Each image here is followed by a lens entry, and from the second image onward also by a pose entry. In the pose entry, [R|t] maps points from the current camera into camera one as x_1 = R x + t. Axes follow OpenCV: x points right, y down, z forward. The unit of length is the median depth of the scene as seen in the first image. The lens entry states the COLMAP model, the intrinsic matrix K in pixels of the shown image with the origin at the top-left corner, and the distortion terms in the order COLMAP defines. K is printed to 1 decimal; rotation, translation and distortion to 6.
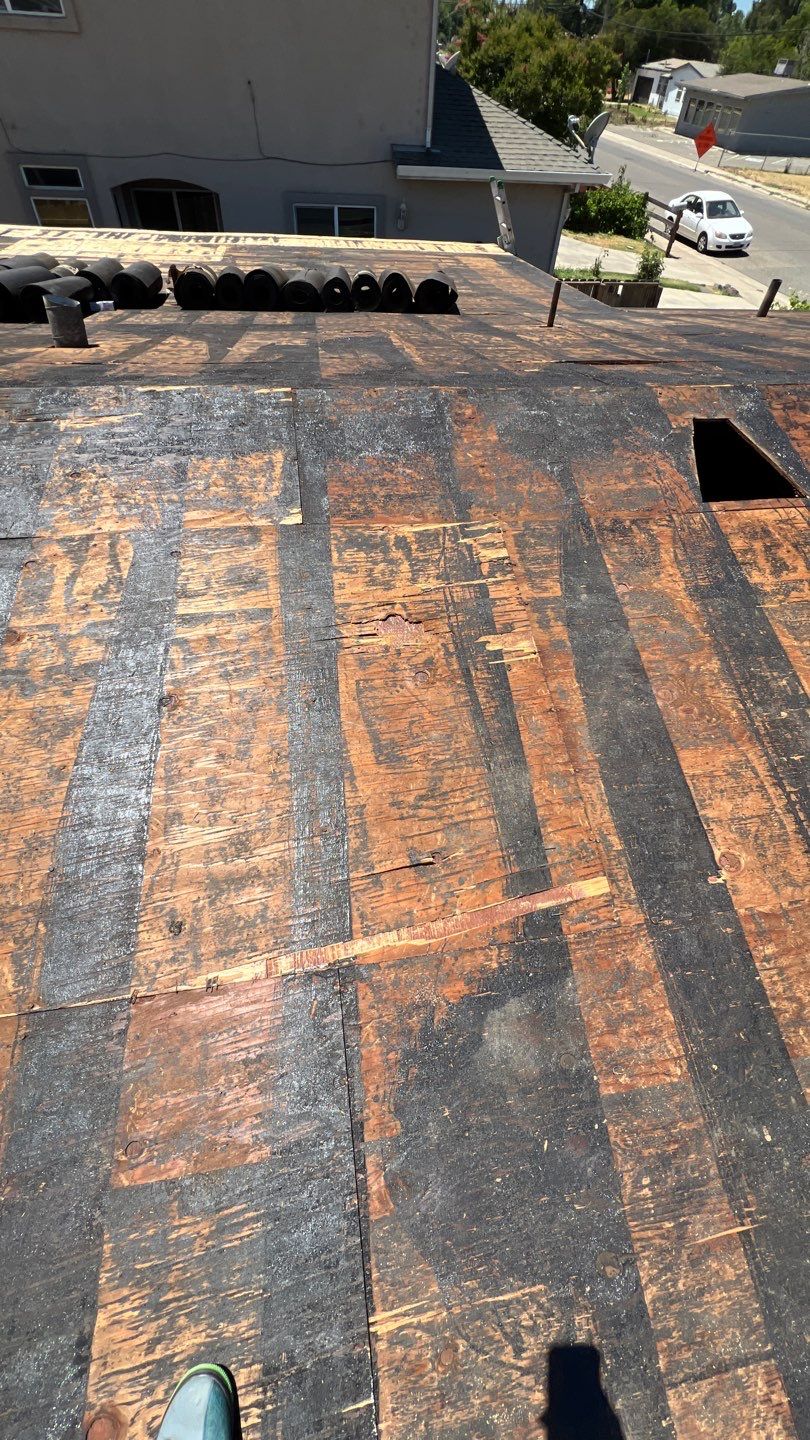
lens RADIAL K [[575.1, 0, 403.7], [0, 575.1, 717.5], [0, 0, 1]] dist [-0.006601, 0.001122]
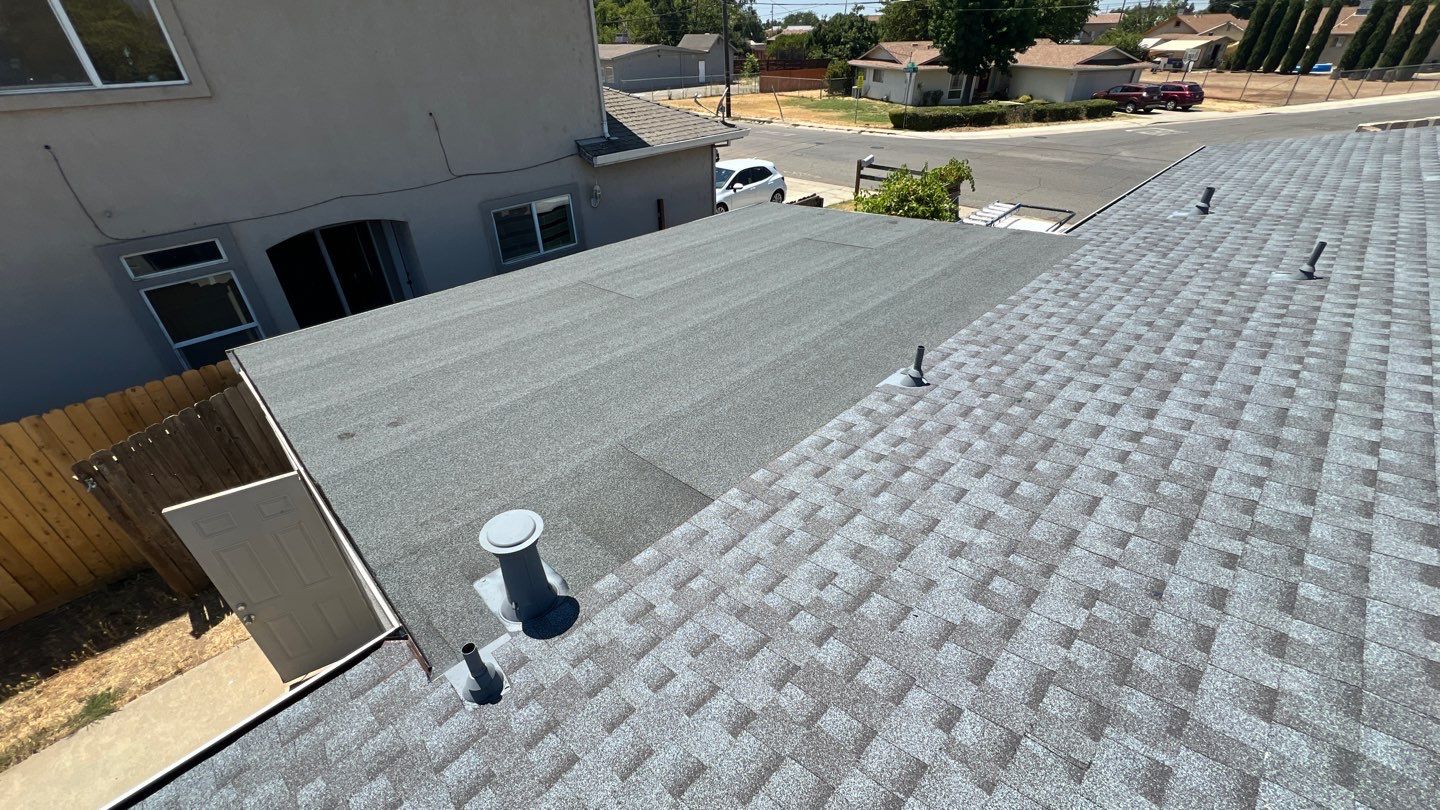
lens RADIAL K [[575.1, 0, 715.6], [0, 575.1, 406.4], [0, 0, 1]] dist [-0.006601, 0.001122]
pose [[0.811361, -0.374235, 0.449046, -0.438615], [0.486145, 0.858567, -0.162864, -0.334869], [-0.324587, 0.350443, 0.878540, 0.218673]]
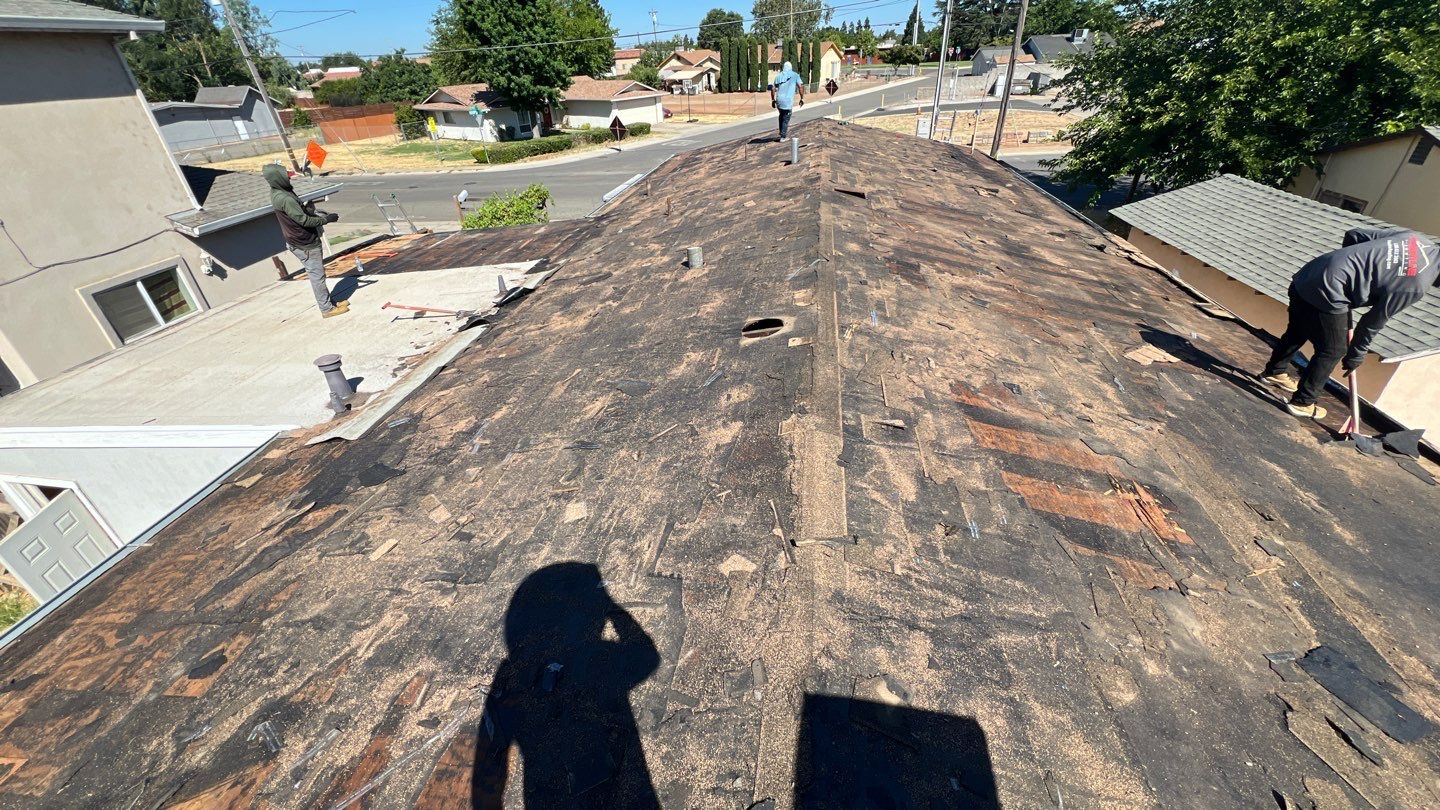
lens RADIAL K [[575.1, 0, 717.5], [0, 575.1, 406.2], [0, 0, 1]] dist [-0.006601, 0.001122]
pose [[0.306847, -0.556163, 0.772352, -0.709231], [0.768391, 0.623619, 0.143787, -0.164201], [-0.561622, 0.549348, 0.618706, -0.018084]]
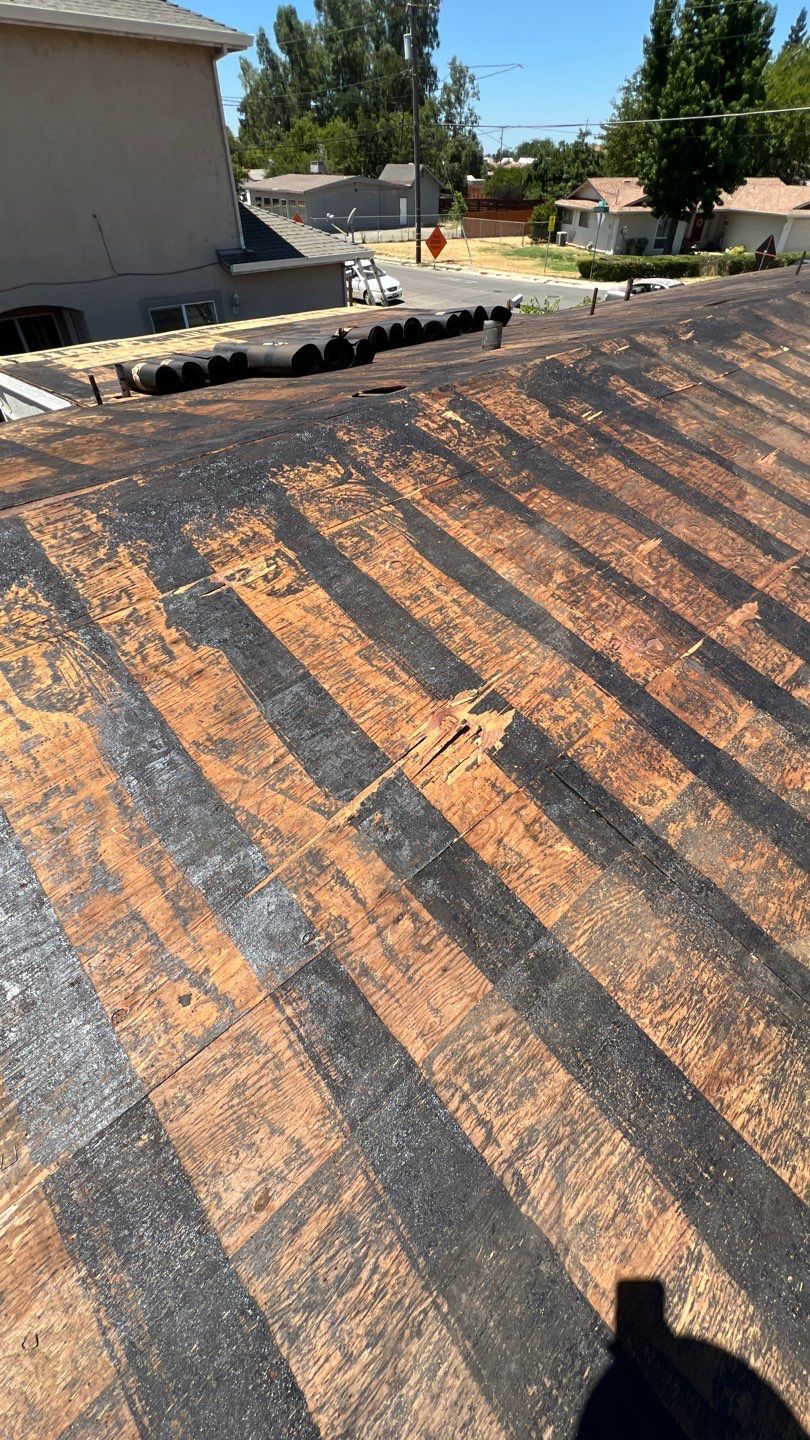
lens RADIAL K [[575.1, 0, 403.4], [0, 575.1, 718.7], [0, 0, 1]] dist [-0.006601, 0.001122]
pose [[0.838568, -0.415687, 0.352146, -0.523121], [0.446145, 0.894941, -0.005986, 0.059035], [-0.312662, 0.162128, 0.935926, -0.086137]]
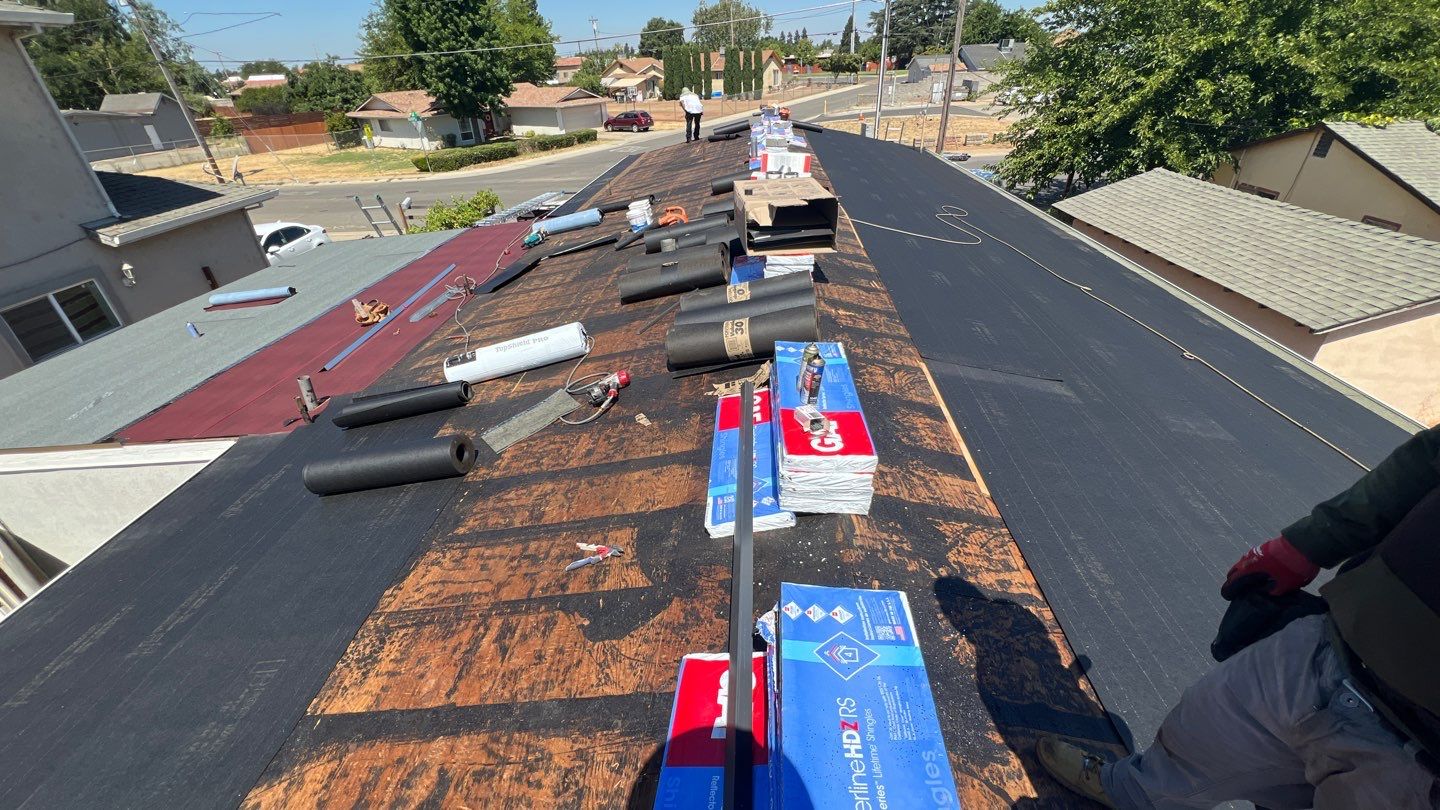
lens RADIAL K [[575.1, 0, 717.8], [0, 575.1, 406.6], [0, 0, 1]] dist [-0.006601, 0.001122]
pose [[0.222470, -0.558428, 0.799165, -0.718682], [0.780987, 0.592739, 0.196774, -0.174638], [-0.583581, 0.580361, 0.567992, 0.009142]]
